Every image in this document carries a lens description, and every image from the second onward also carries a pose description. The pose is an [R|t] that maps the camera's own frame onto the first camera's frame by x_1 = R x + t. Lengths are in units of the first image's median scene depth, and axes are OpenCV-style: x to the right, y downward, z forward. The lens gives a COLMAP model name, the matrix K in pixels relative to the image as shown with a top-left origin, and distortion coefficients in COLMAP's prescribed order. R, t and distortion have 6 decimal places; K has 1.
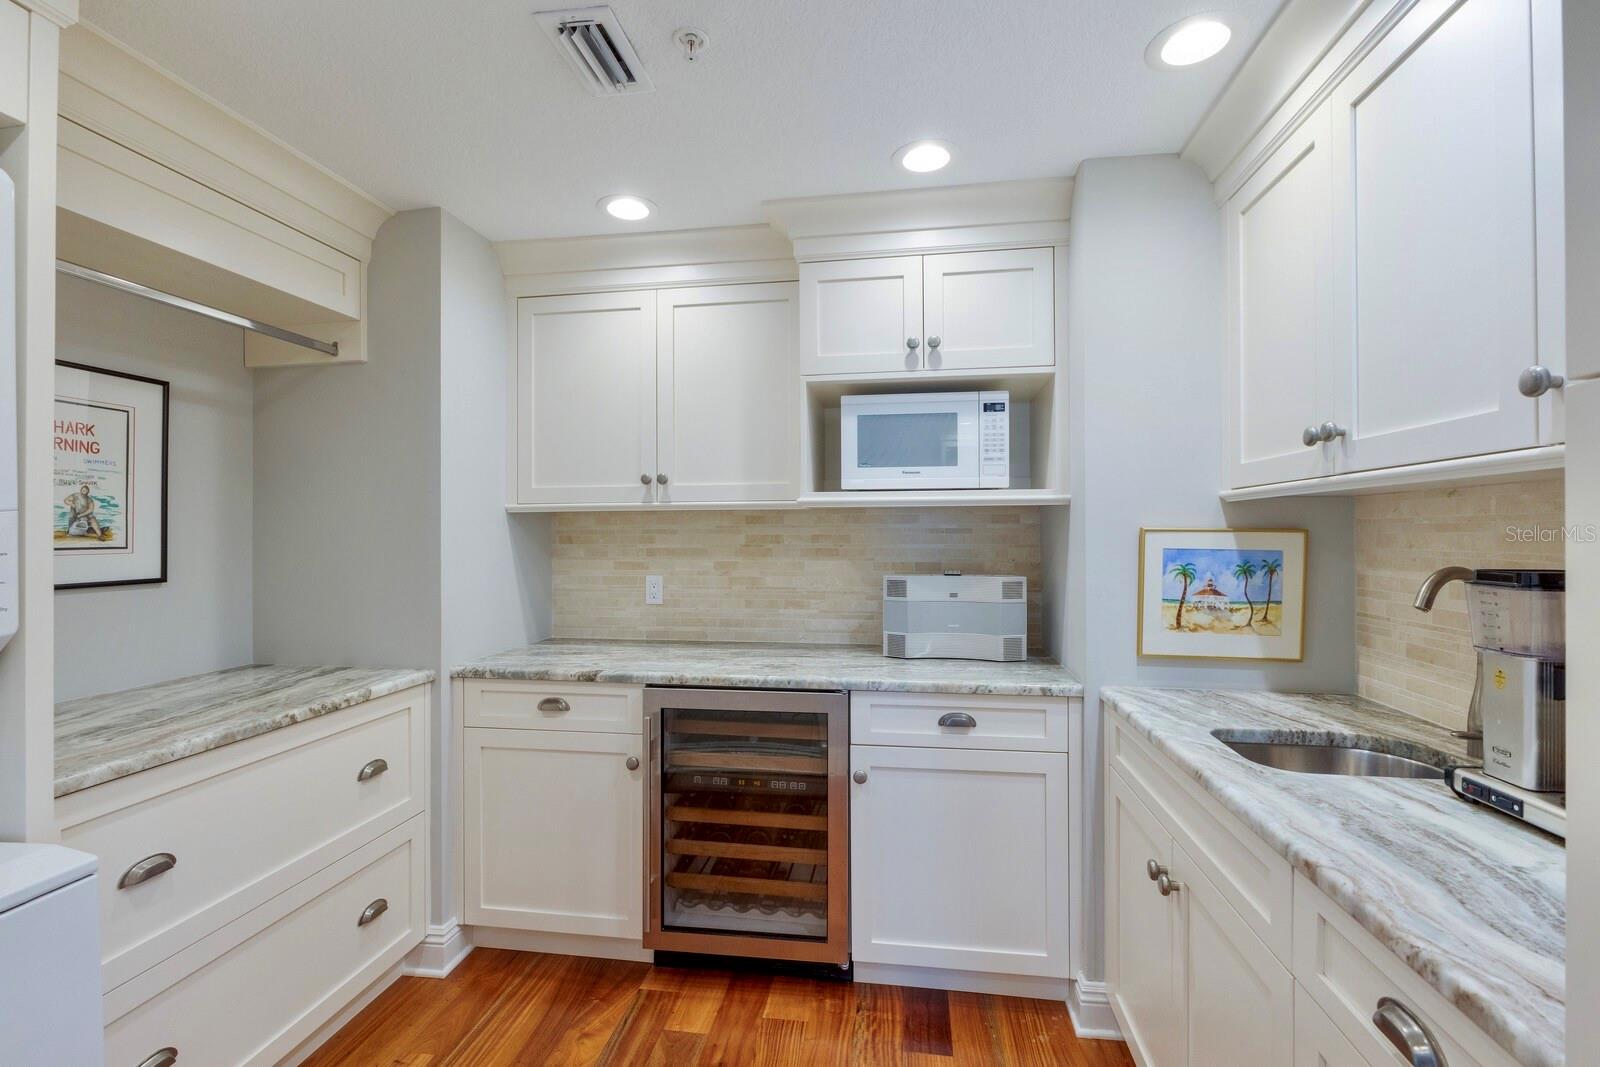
lens RADIAL K [[728.0, 0, 798.0], [0, 728.0, 528.9], [0, 0, 1]] dist [0.001048, 0.000083]
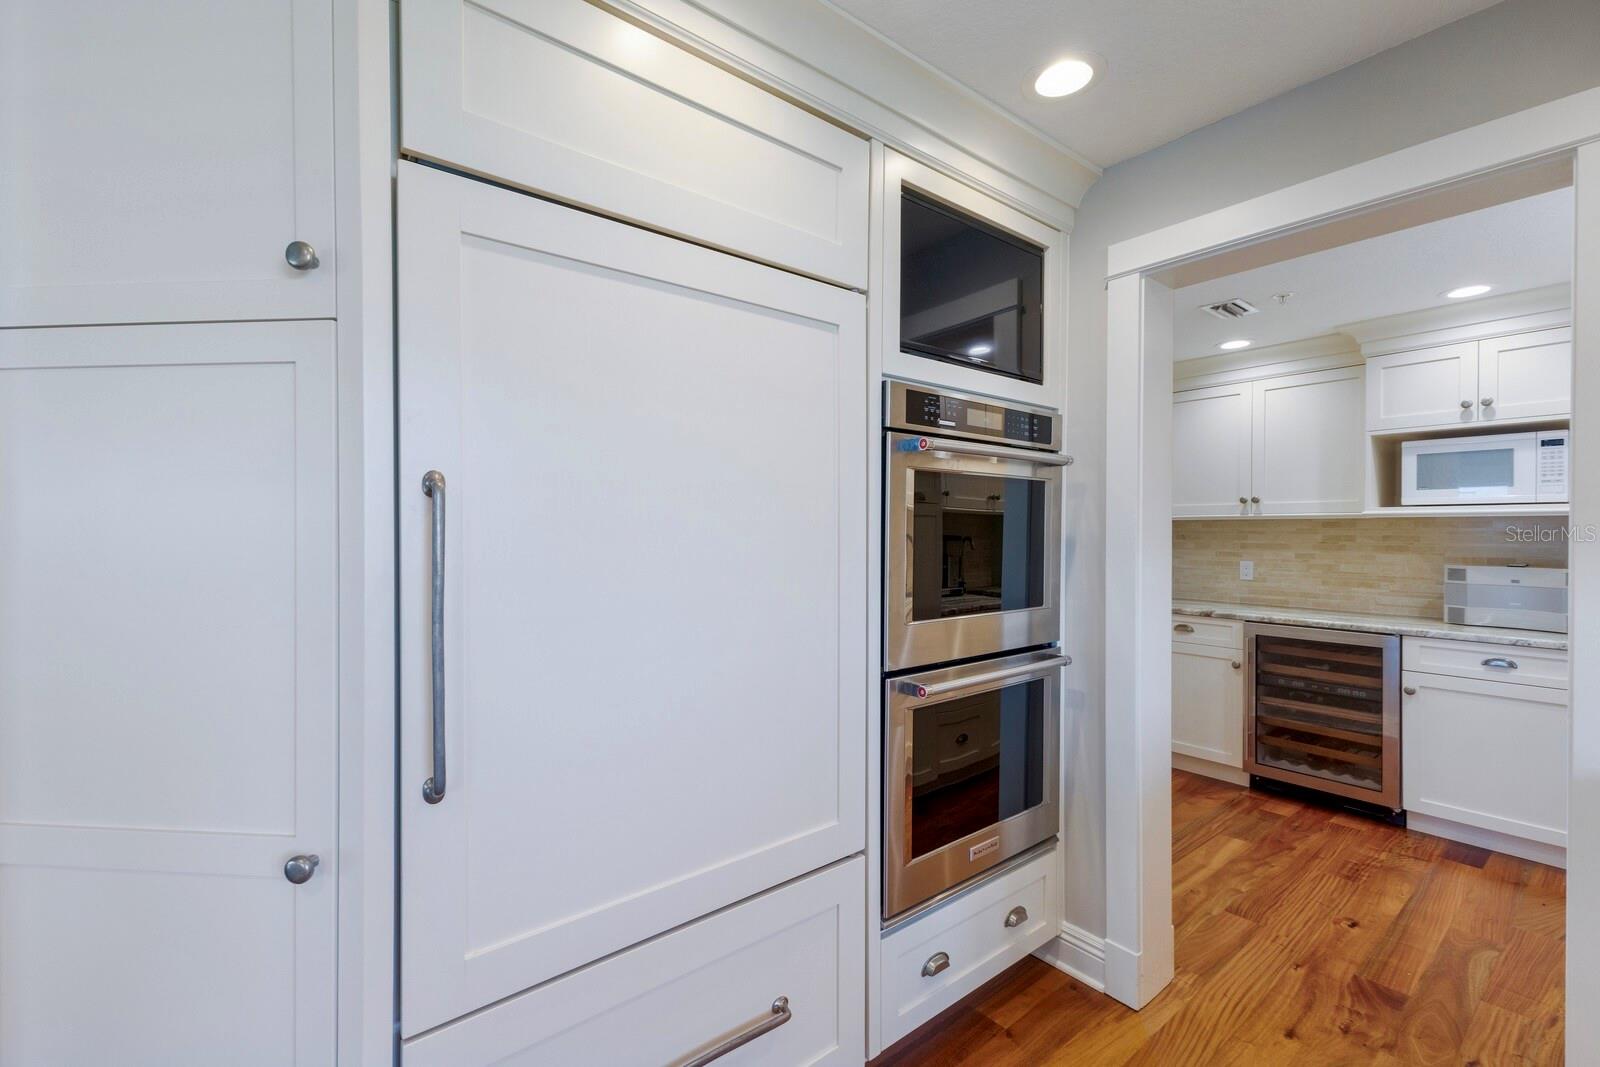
lens RADIAL K [[694.1, 0, 795.1], [0, 694.1, 530.2], [0, 0, 1]] dist [0.014570, 0.000557]
pose [[0.739017, 0.006347, -0.673657, 0.112853], [-0.004232, 0.999980, 0.004779, -0.004791], [0.673674, -0.000681, 0.739029, -0.912034]]
